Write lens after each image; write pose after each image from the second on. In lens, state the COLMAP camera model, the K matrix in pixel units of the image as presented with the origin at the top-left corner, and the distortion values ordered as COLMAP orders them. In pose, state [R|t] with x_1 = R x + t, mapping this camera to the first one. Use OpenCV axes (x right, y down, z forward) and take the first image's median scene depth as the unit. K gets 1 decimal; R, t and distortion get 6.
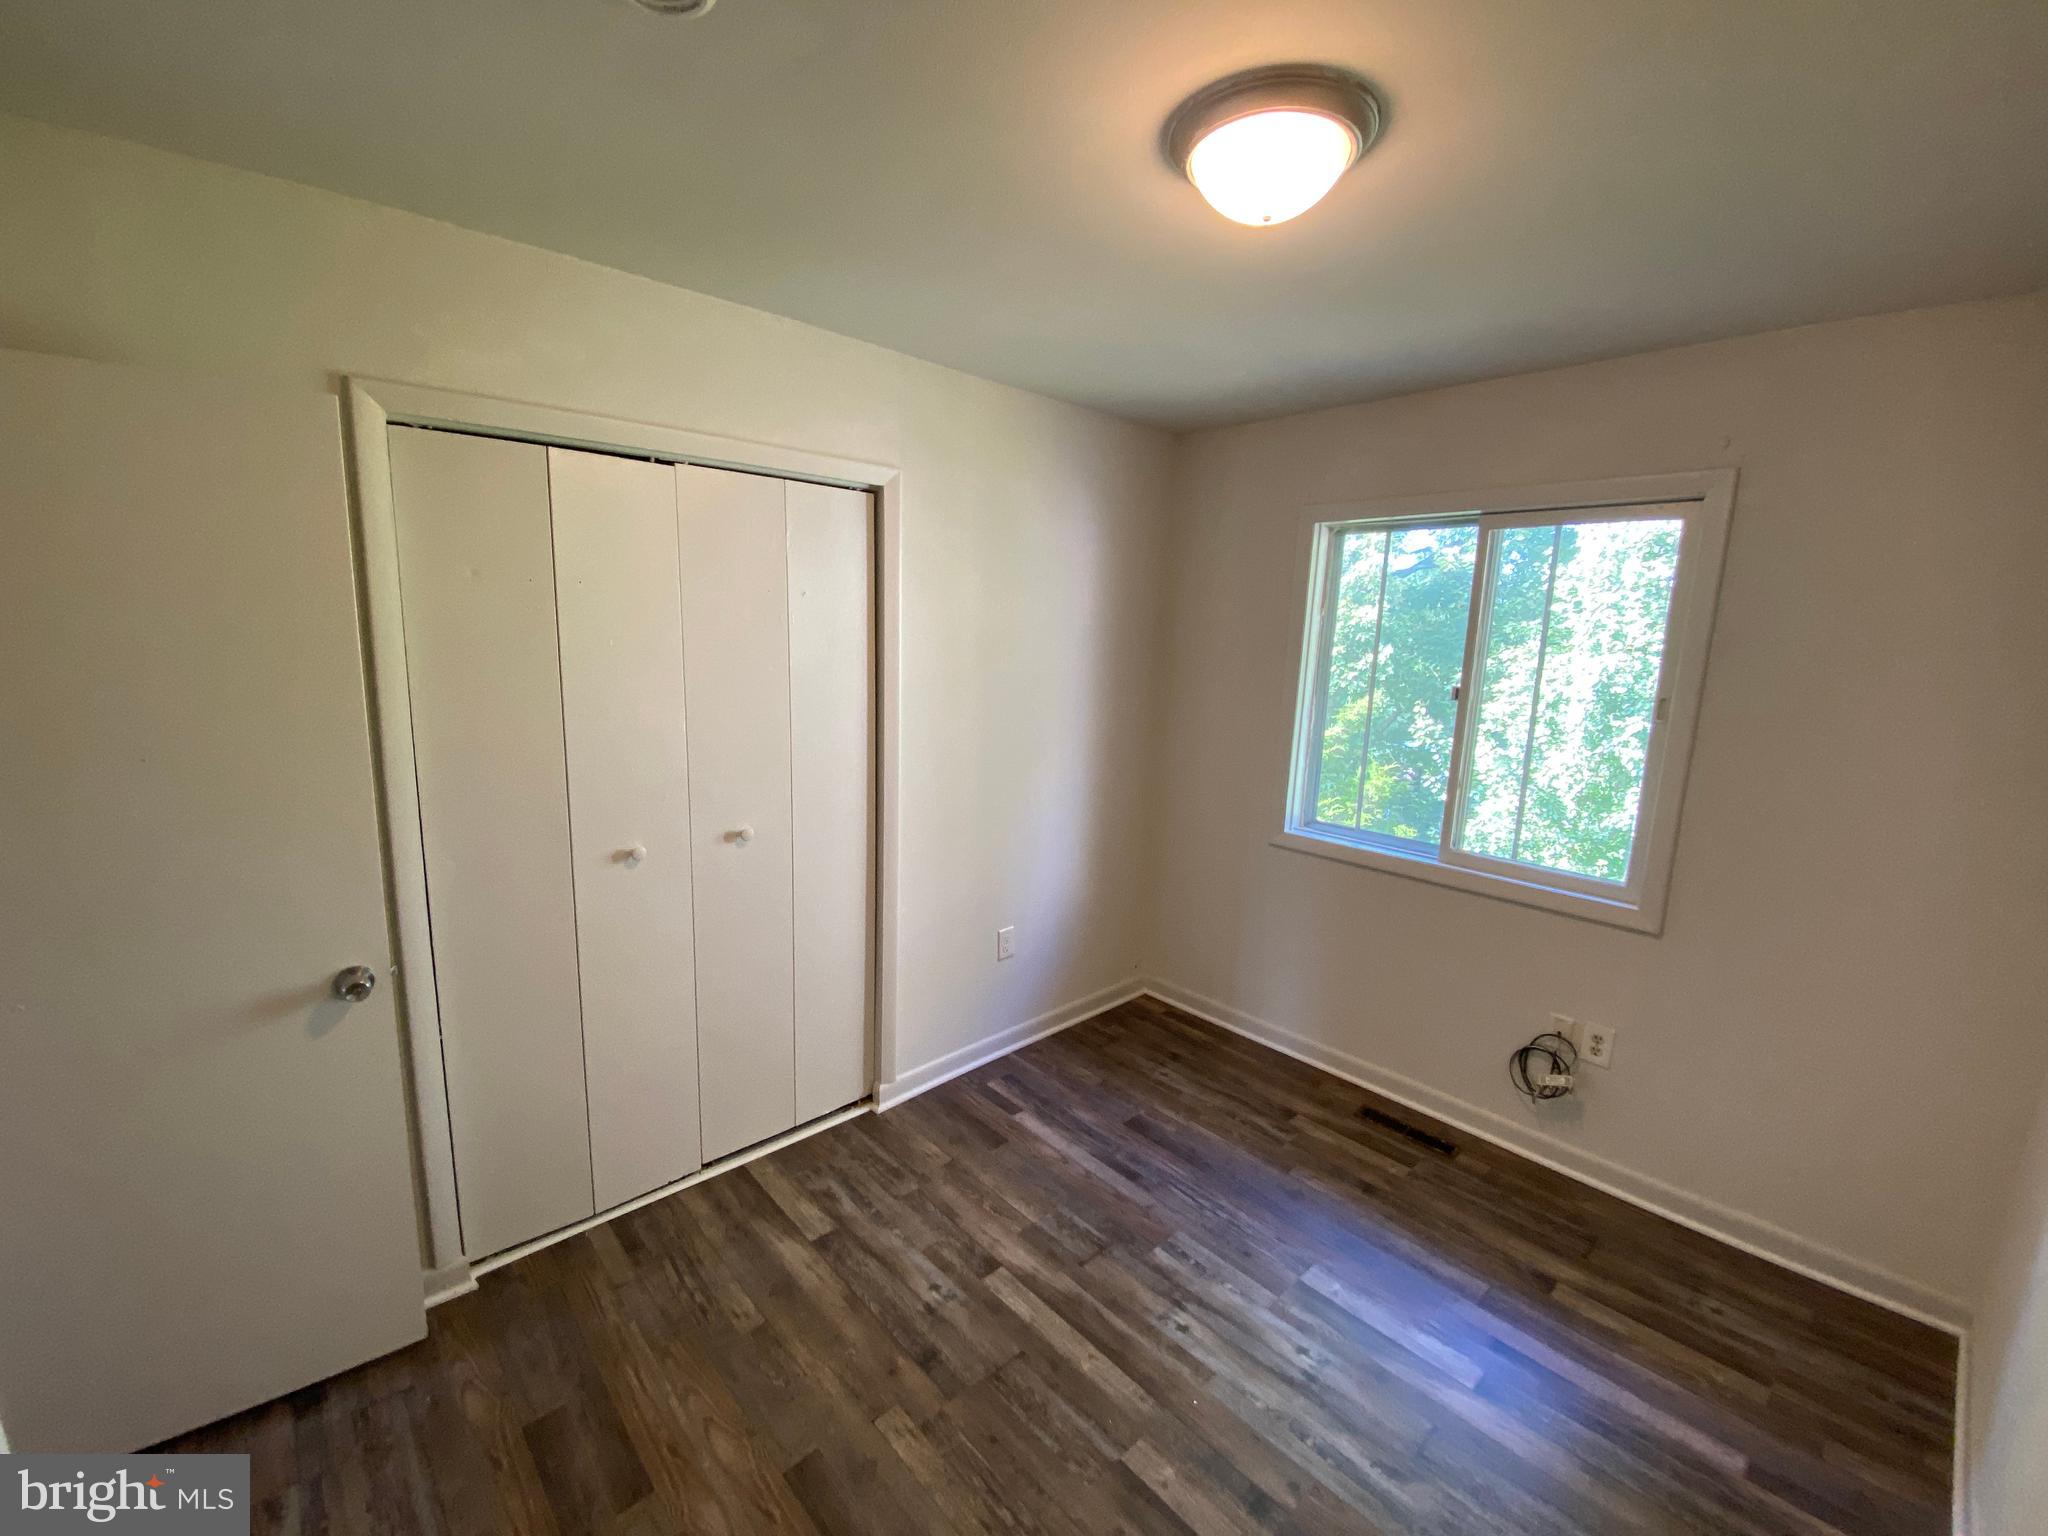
lens RADIAL K [[844.1, 0, 1024.9], [0, 844.1, 768.1], [0, 0, 1]] dist [0.023546, -0.020044]
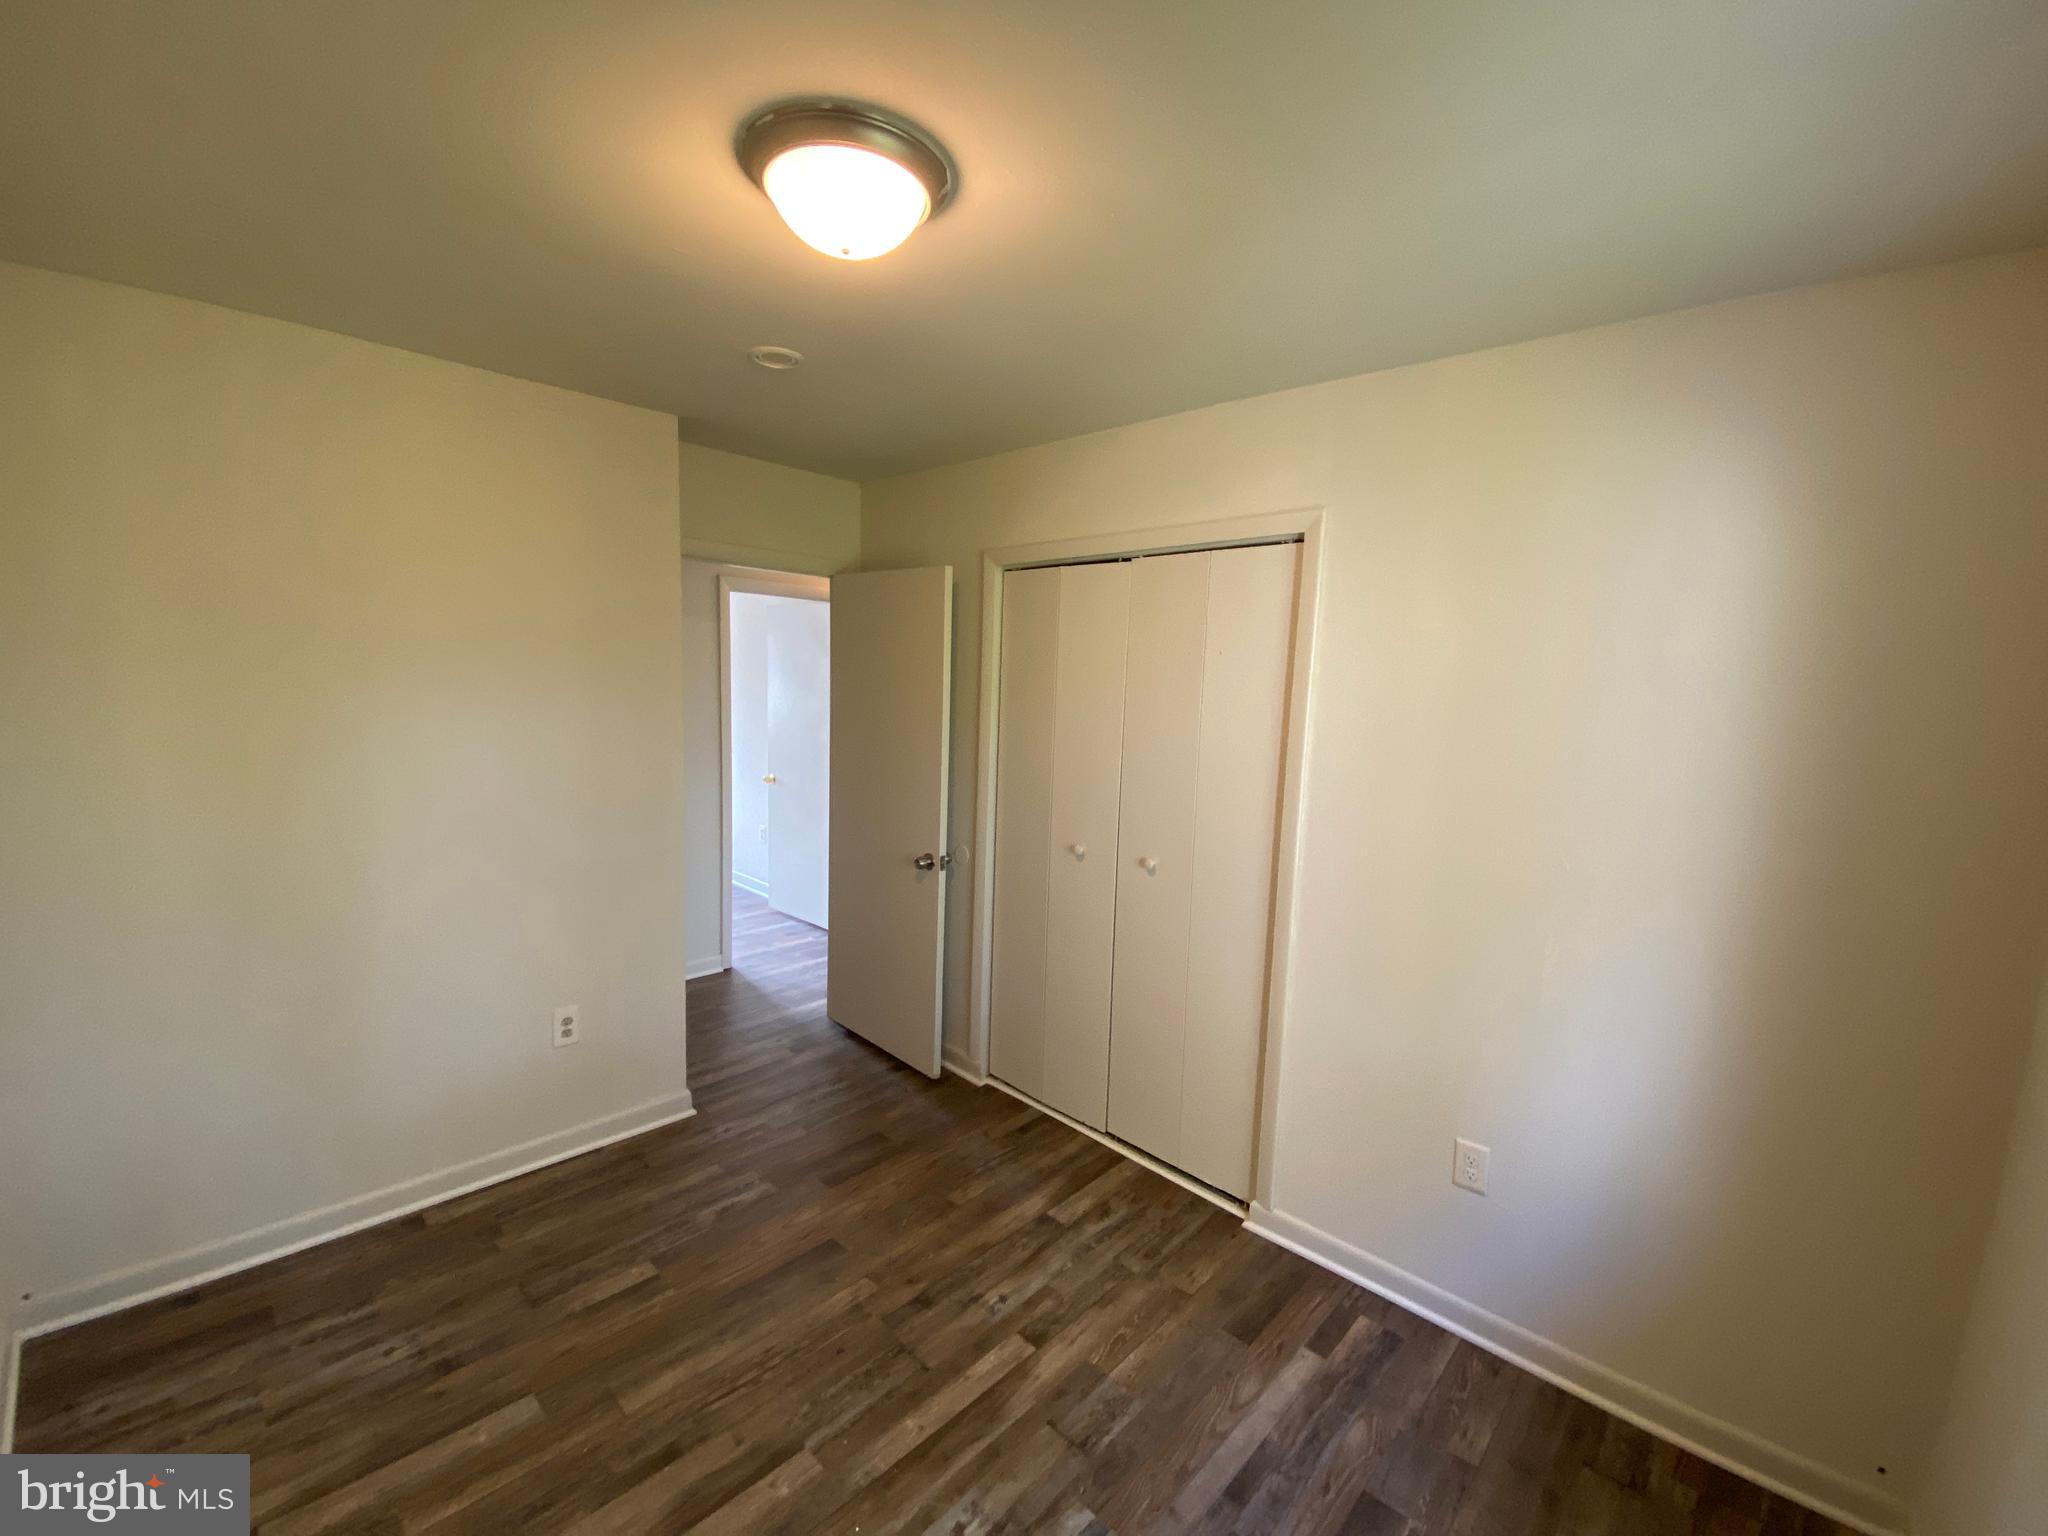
lens RADIAL K [[844.1, 0, 1024.9], [0, 844.1, 768.1], [0, 0, 1]] dist [0.023546, -0.020044]
pose [[0.067309, 0.087927, -0.993850, 0.867234], [-0.205084, 0.976058, 0.072463, -0.107179], [0.976427, 0.198946, 0.083730, 0.798045]]
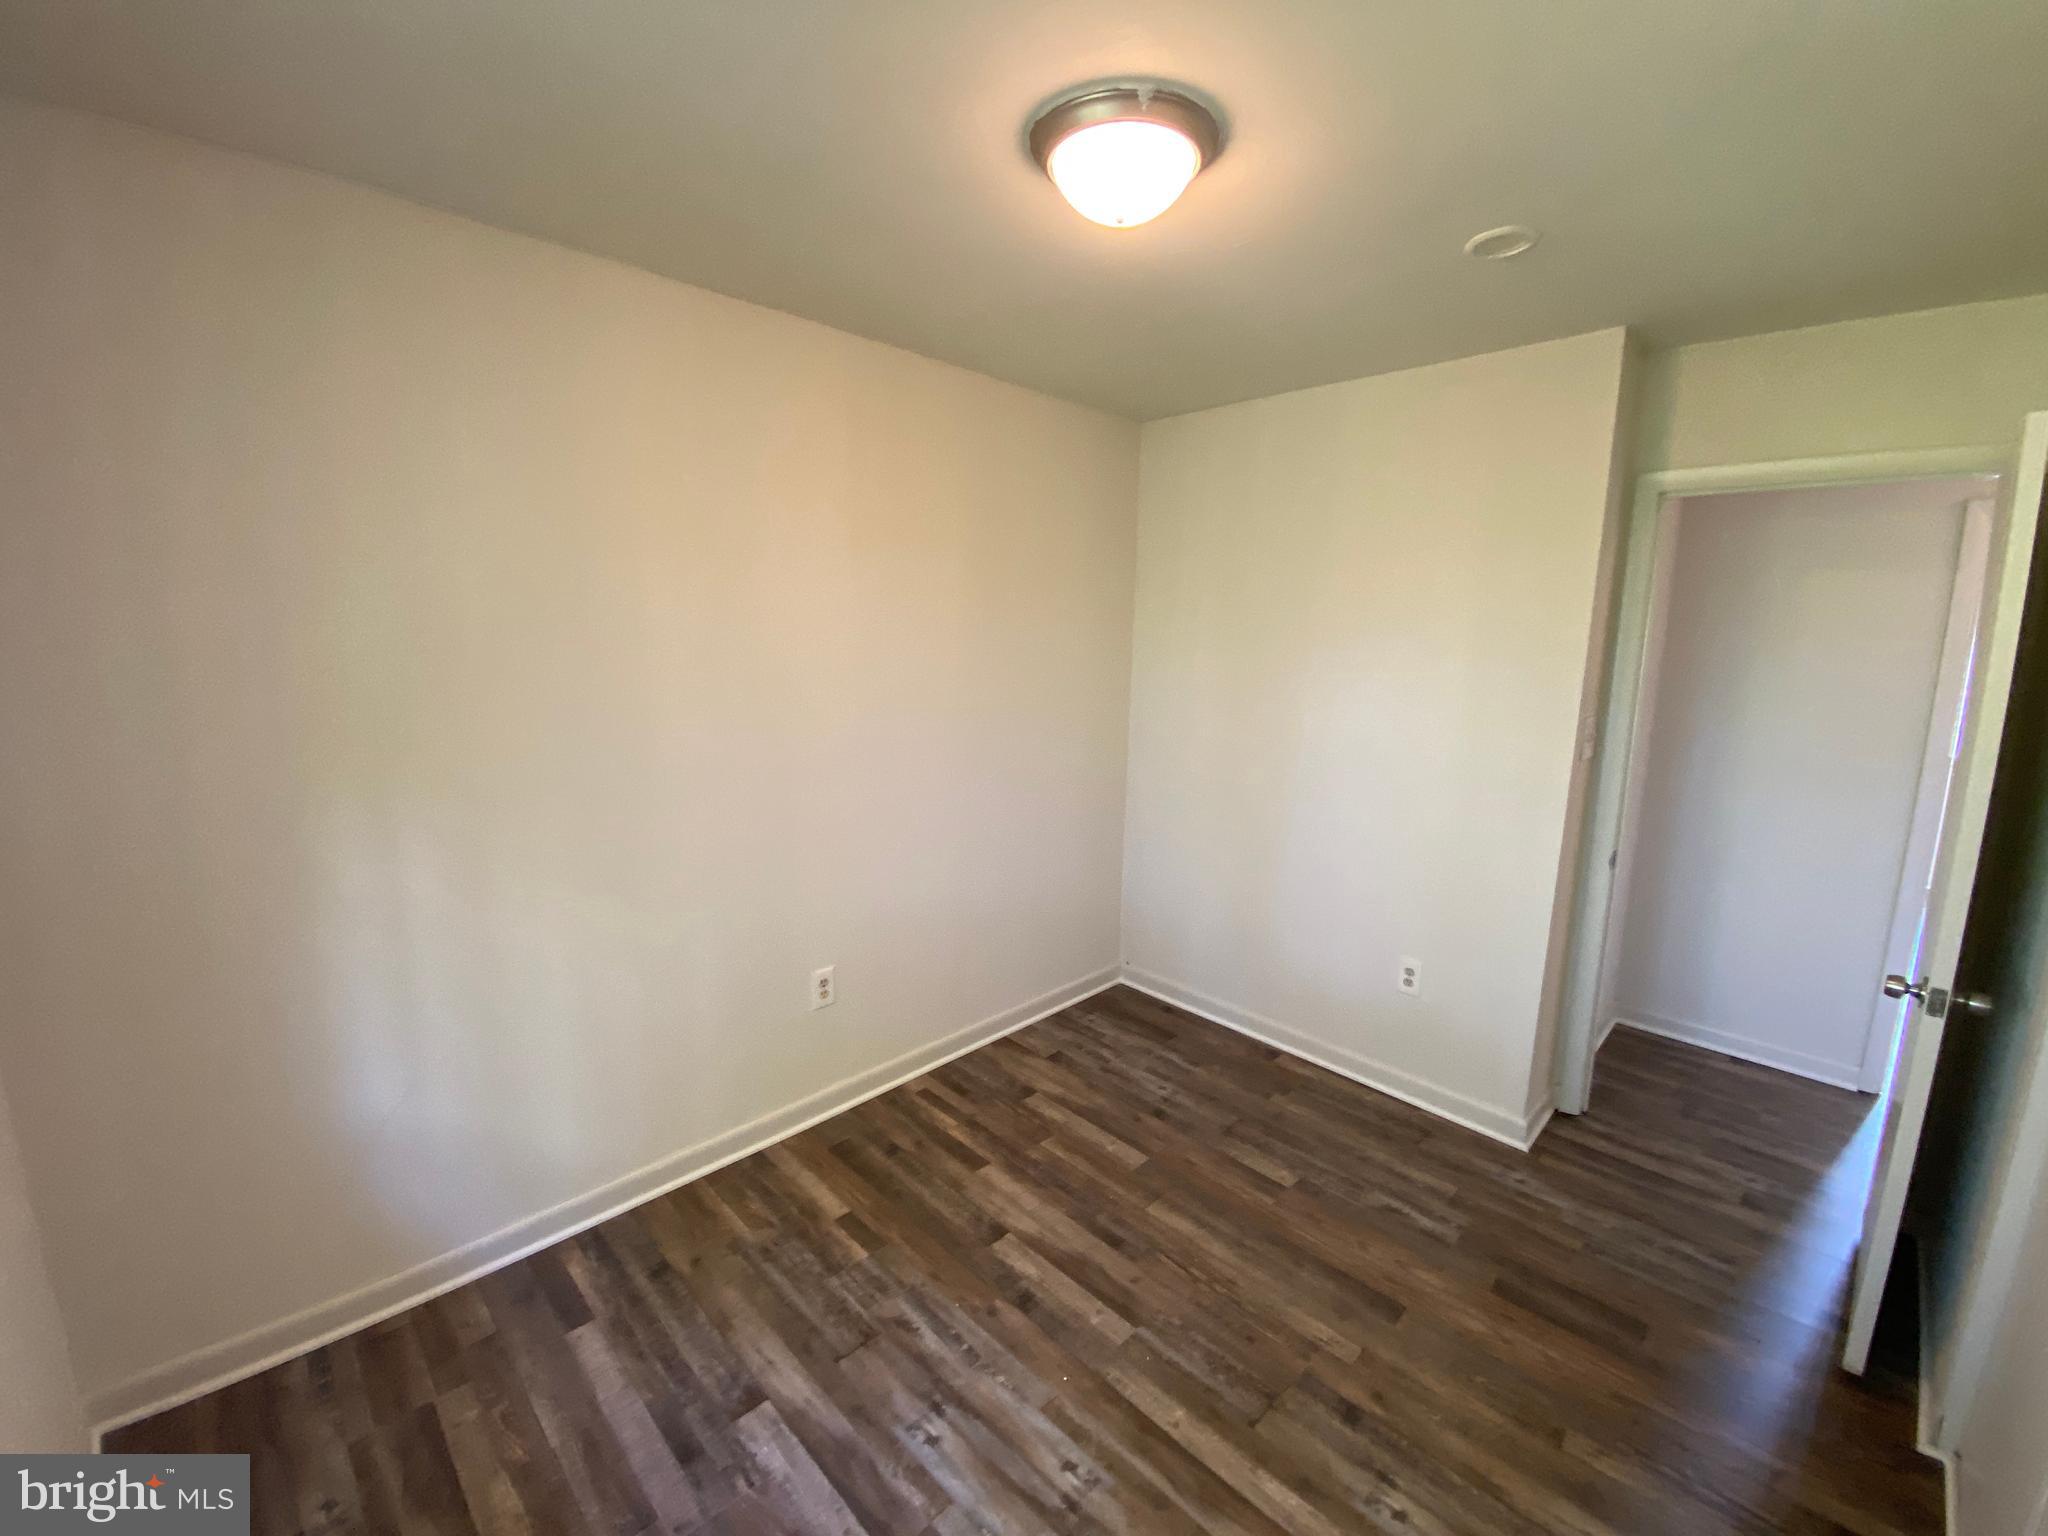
lens RADIAL K [[841.0, 0, 1028.3], [0, 841.0, 769.4], [0, 0, 1]] dist [0.017541, -0.017452]
pose [[-0.998092, -0.040743, -0.046398, 0.271304], [-0.053924, 0.941215, 0.333477, -0.218435], [0.030084, 0.335342, -0.941616, 1.439739]]
